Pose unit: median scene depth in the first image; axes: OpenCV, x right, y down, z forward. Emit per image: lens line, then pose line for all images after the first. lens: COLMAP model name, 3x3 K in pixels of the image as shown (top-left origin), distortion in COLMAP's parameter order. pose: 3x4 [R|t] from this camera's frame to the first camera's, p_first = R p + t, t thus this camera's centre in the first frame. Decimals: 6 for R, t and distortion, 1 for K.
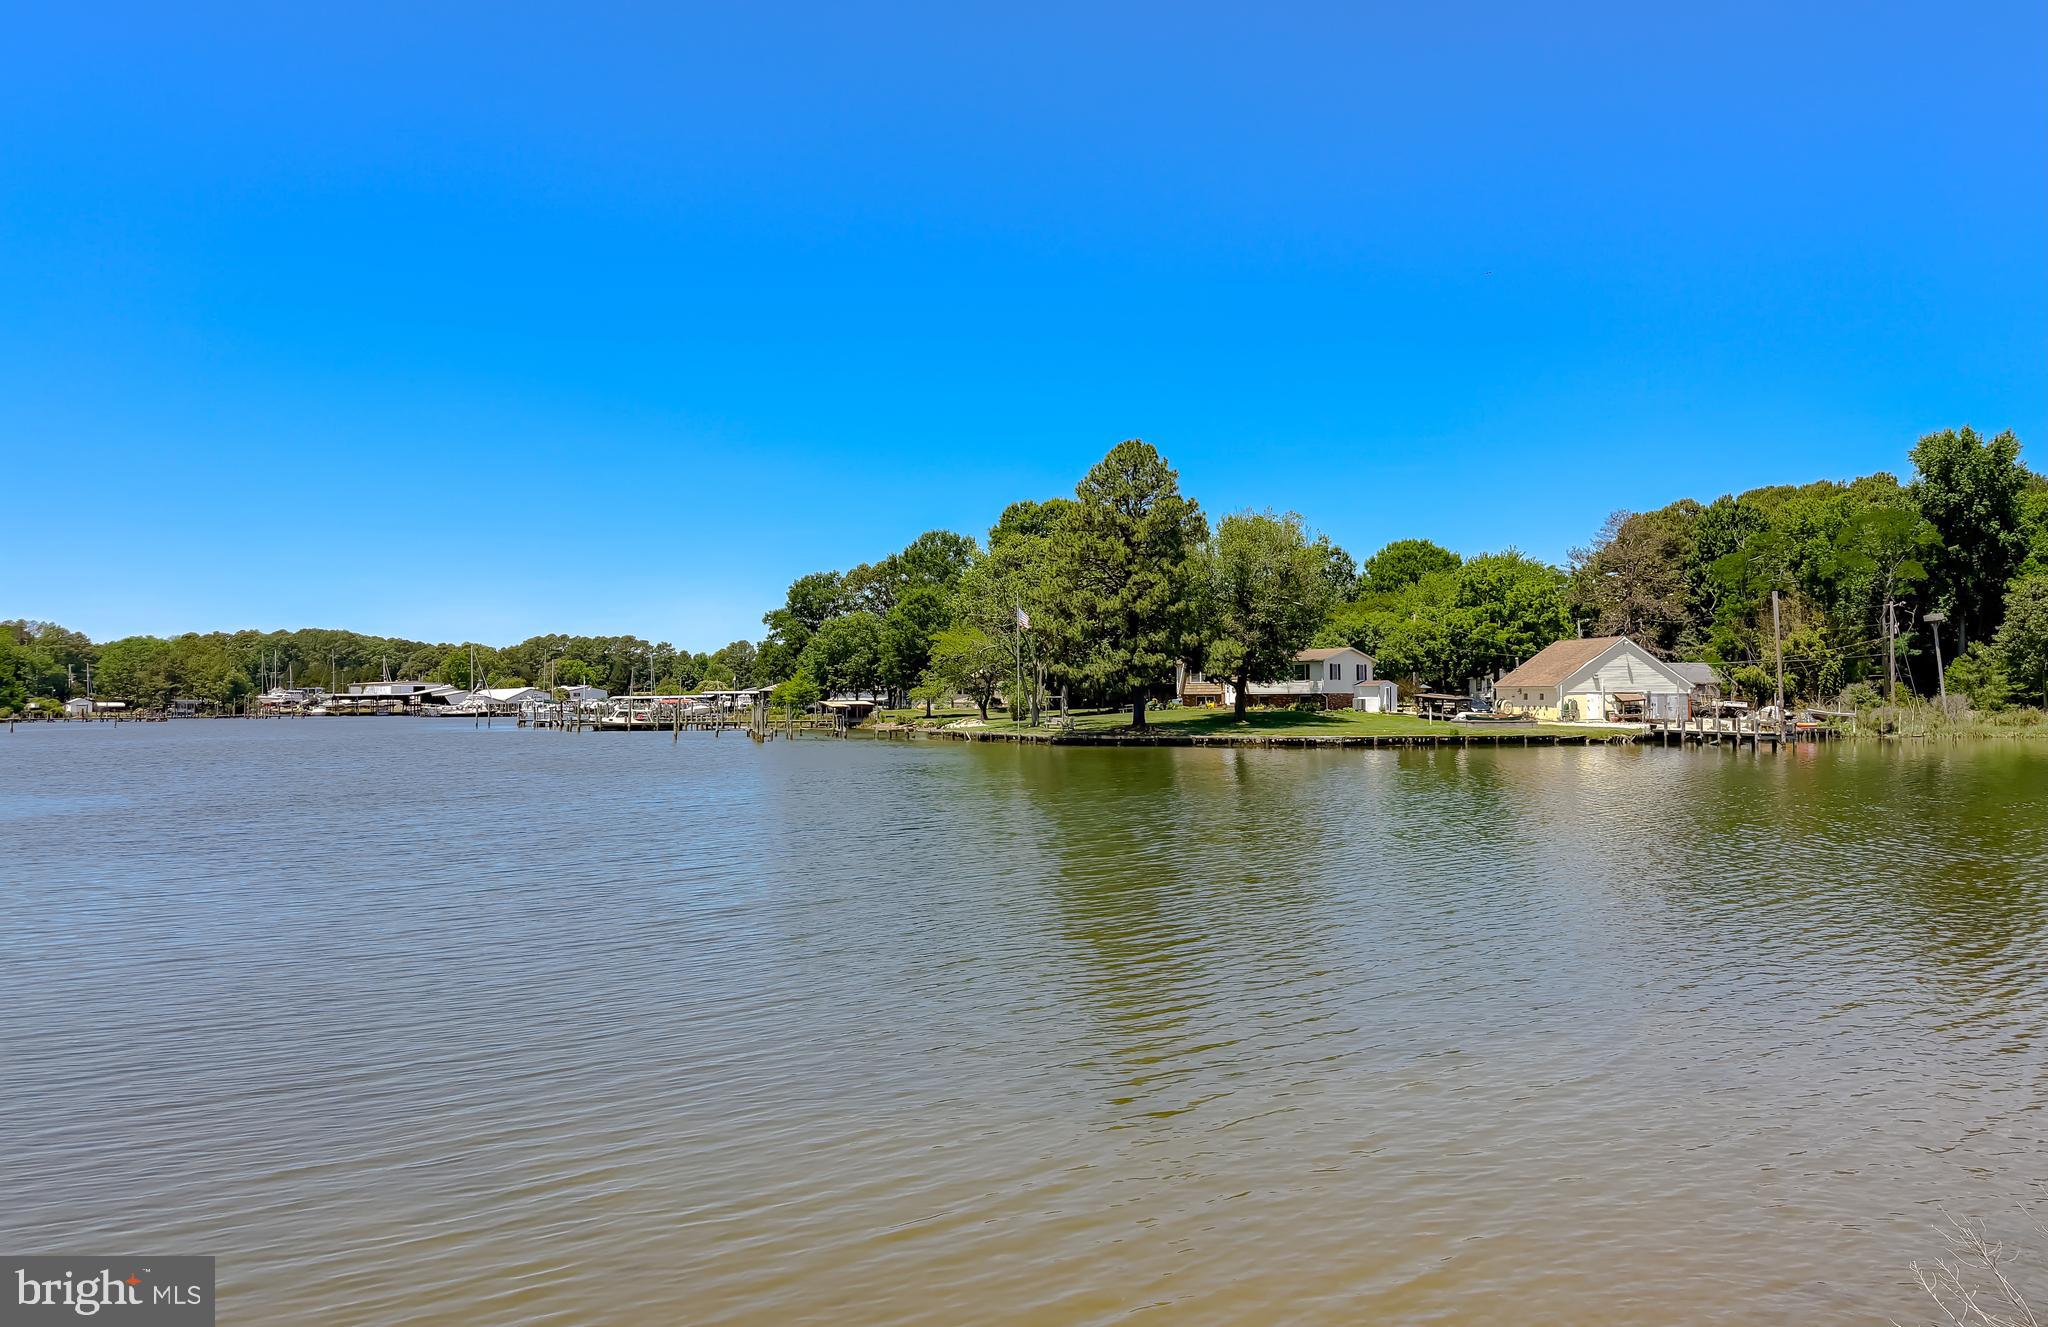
lens RADIAL K [[1434.7, 0, 1024.0], [0, 1434.7, 663.5], [0, 0, 1]] dist [0.062184, -0.000169]
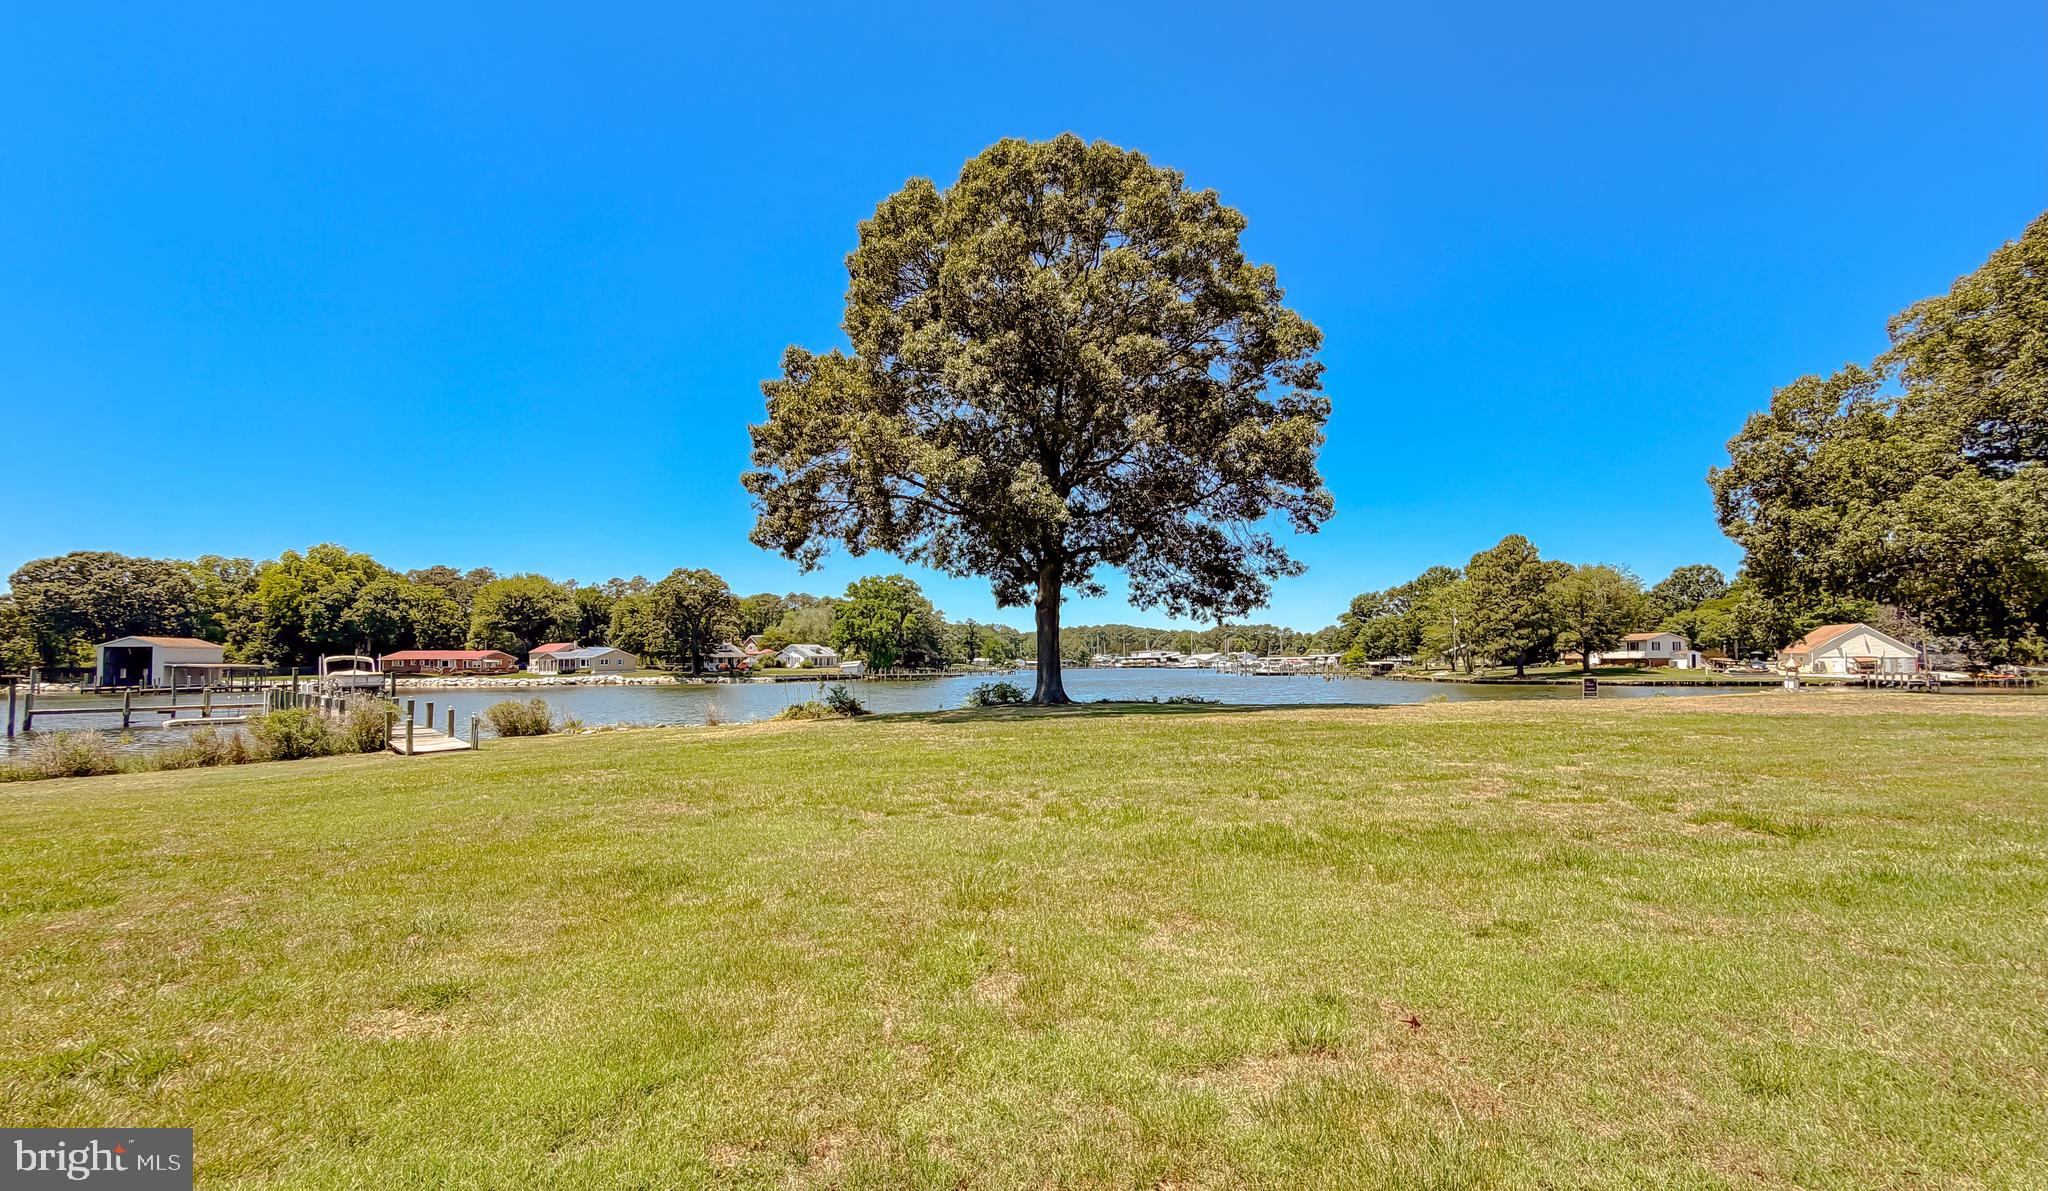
lens RADIAL K [[851.3, 0, 1035.3], [0, 851.3, 629.6], [0, 0, 1]] dist [0.002253, 0.001254]
pose [[0.860300, -0.021491, -0.509335, 0.077847], [0.017200, 0.999766, -0.013133, -0.012363], [0.509498, 0.002538, 0.860468, -0.281613]]
